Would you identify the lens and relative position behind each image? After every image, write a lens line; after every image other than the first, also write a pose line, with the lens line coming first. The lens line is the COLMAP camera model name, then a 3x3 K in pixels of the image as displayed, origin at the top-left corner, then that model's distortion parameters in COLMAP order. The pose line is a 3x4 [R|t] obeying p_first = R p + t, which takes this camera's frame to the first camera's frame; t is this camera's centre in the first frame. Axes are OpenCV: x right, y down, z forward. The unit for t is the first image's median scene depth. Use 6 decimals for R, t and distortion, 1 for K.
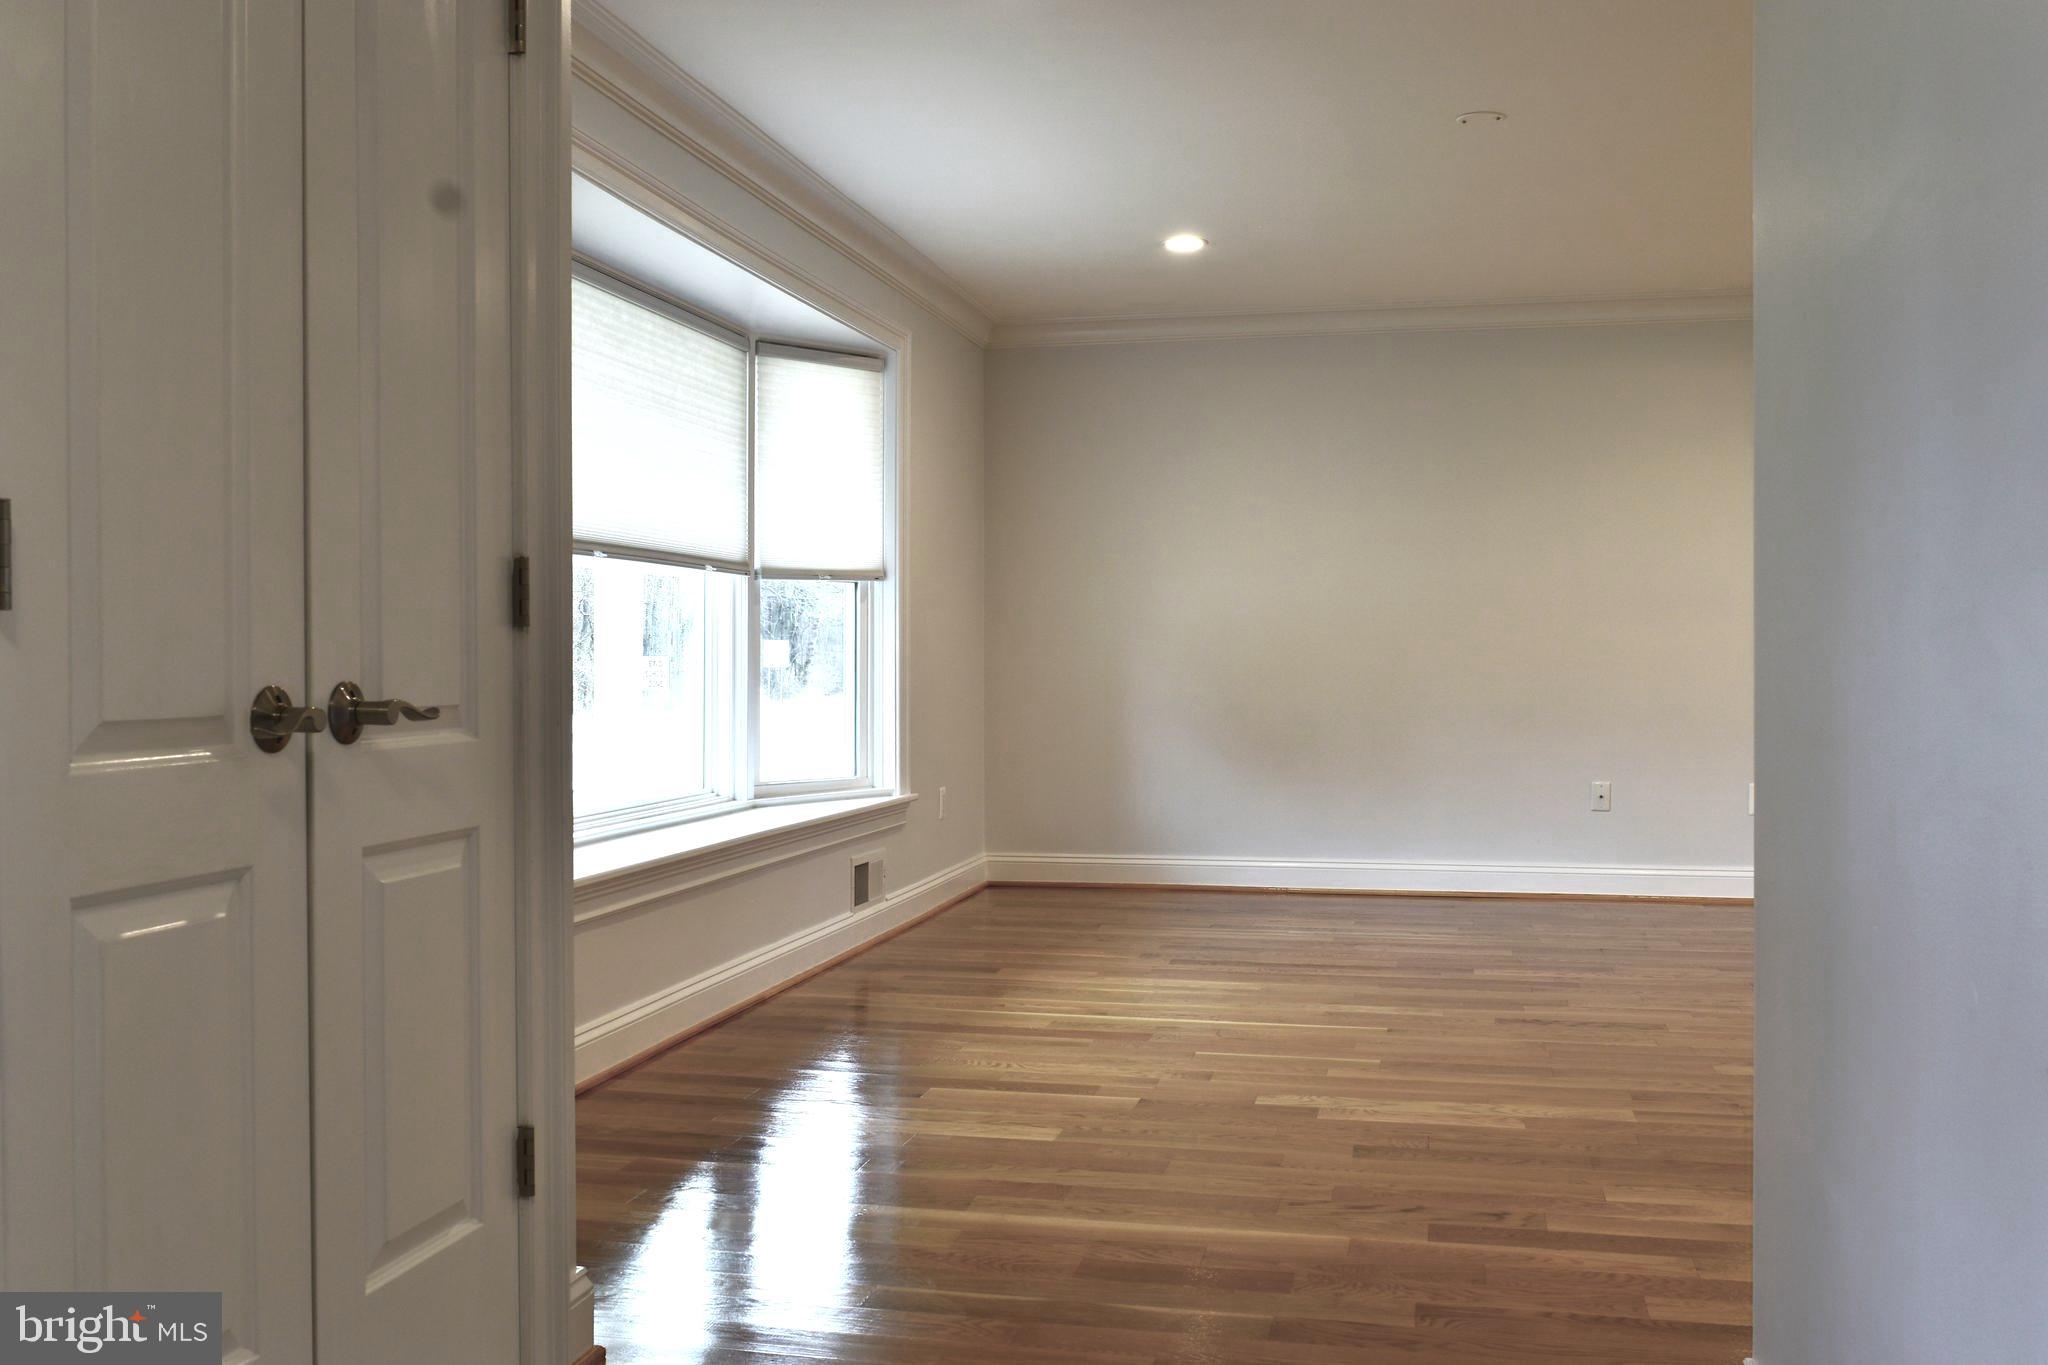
lens RADIAL K [[1875.5, 0, 1009.9], [0, 1875.5, 672.6], [0, 0, 1]] dist [-0.020977, 0.000000]
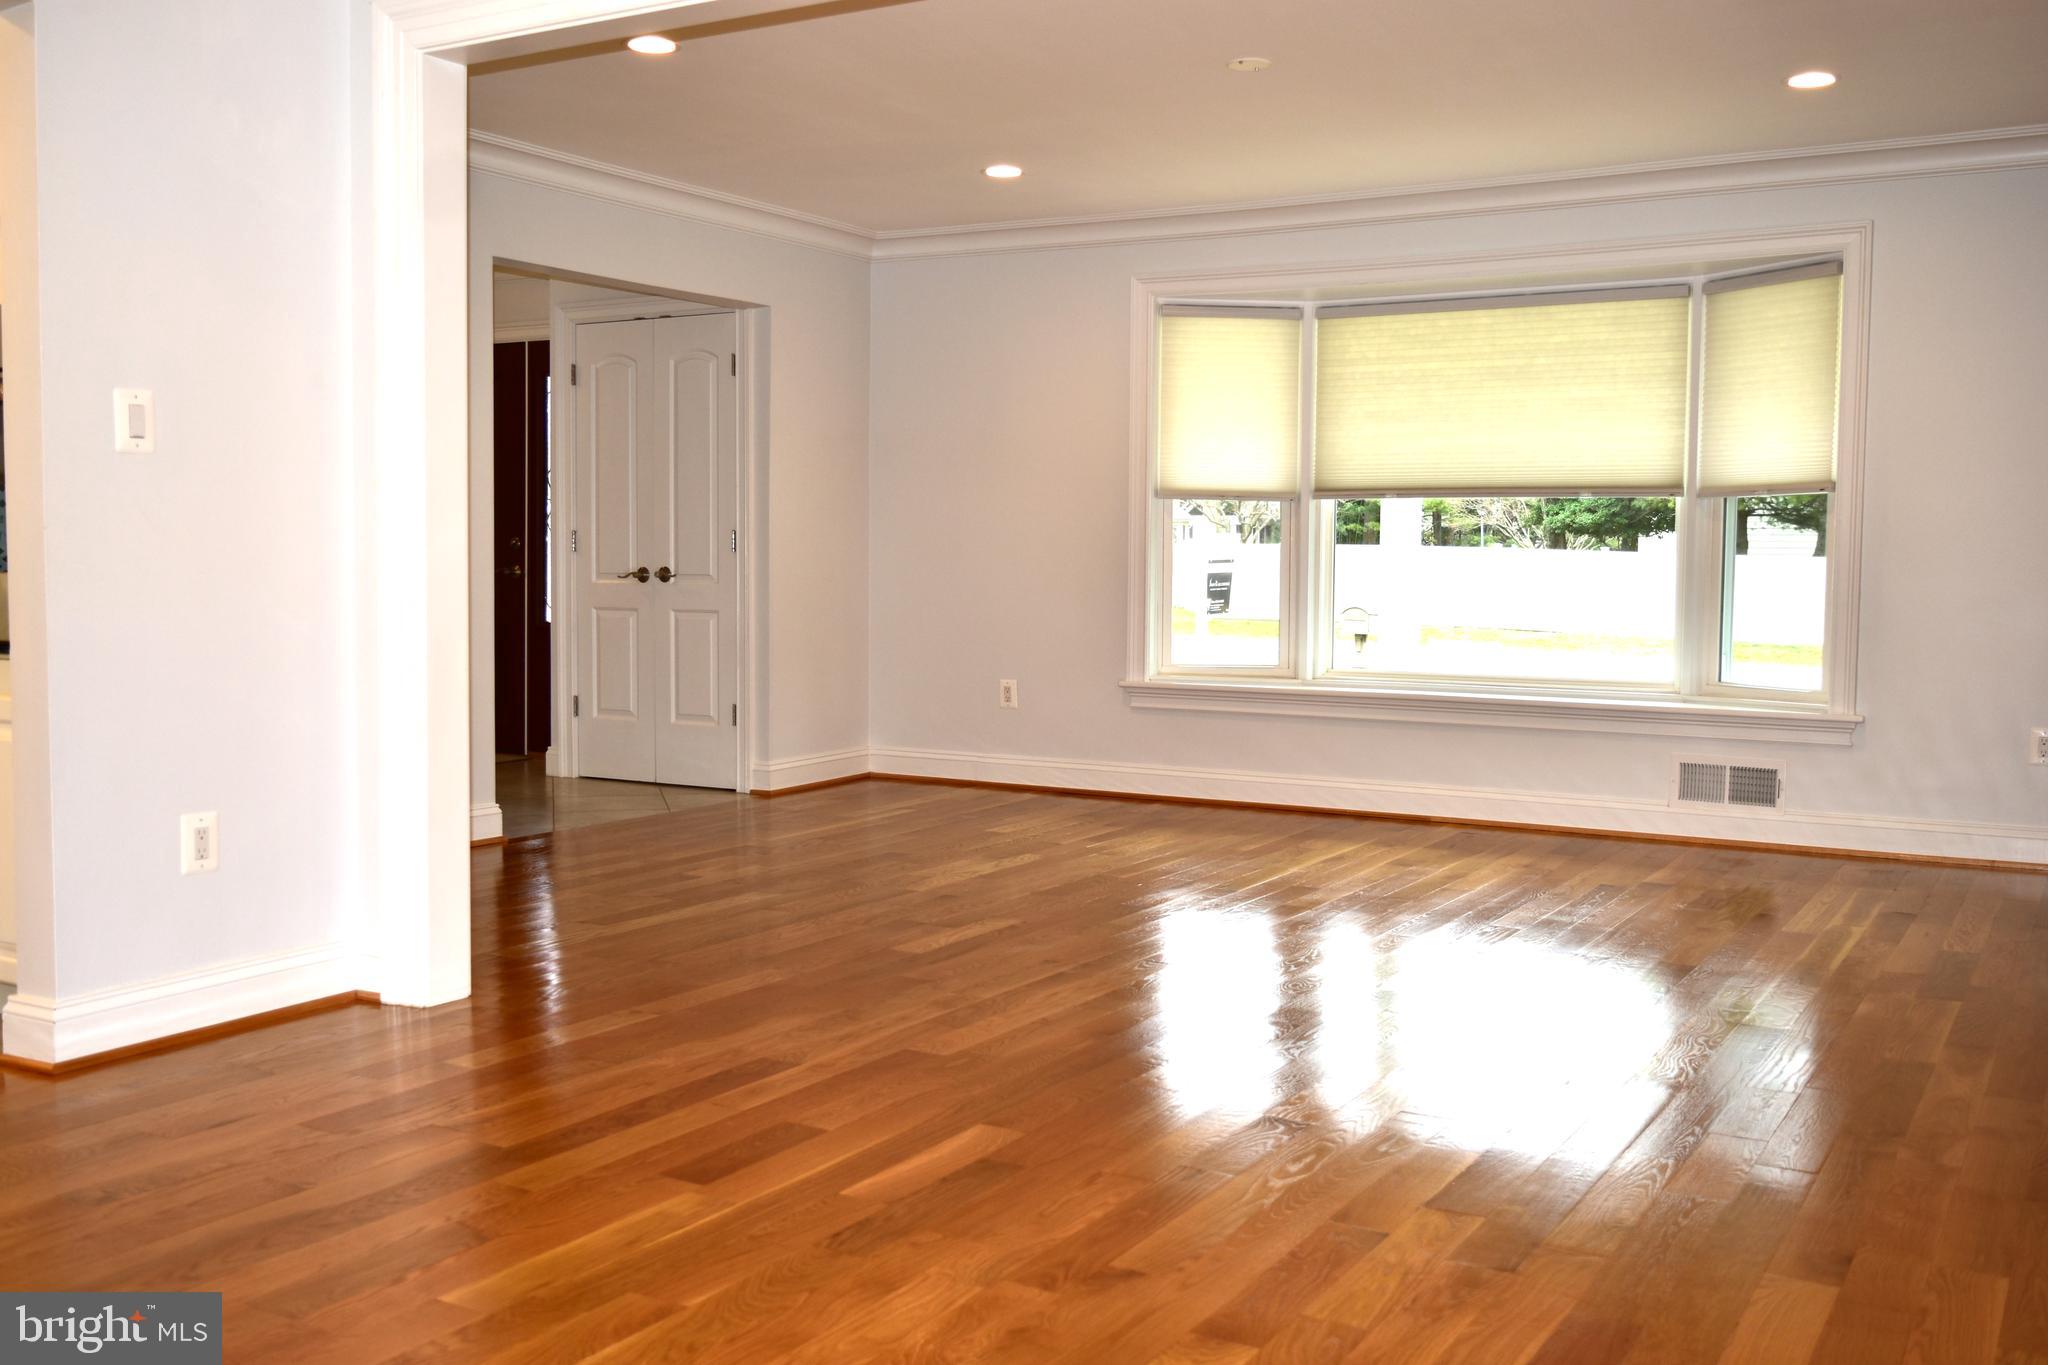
lens RADIAL K [[1875.5, 0, 1035.0], [0, 1875.5, 681.2], [0, 0, 1]] dist [-0.020977, 0.000000]
pose [[-0.269329, 0.058541, -0.961267, 1.237767], [-0.015231, 0.997767, 0.065031, -0.007964], [0.962928, 0.032155, -0.267836, 1.080799]]
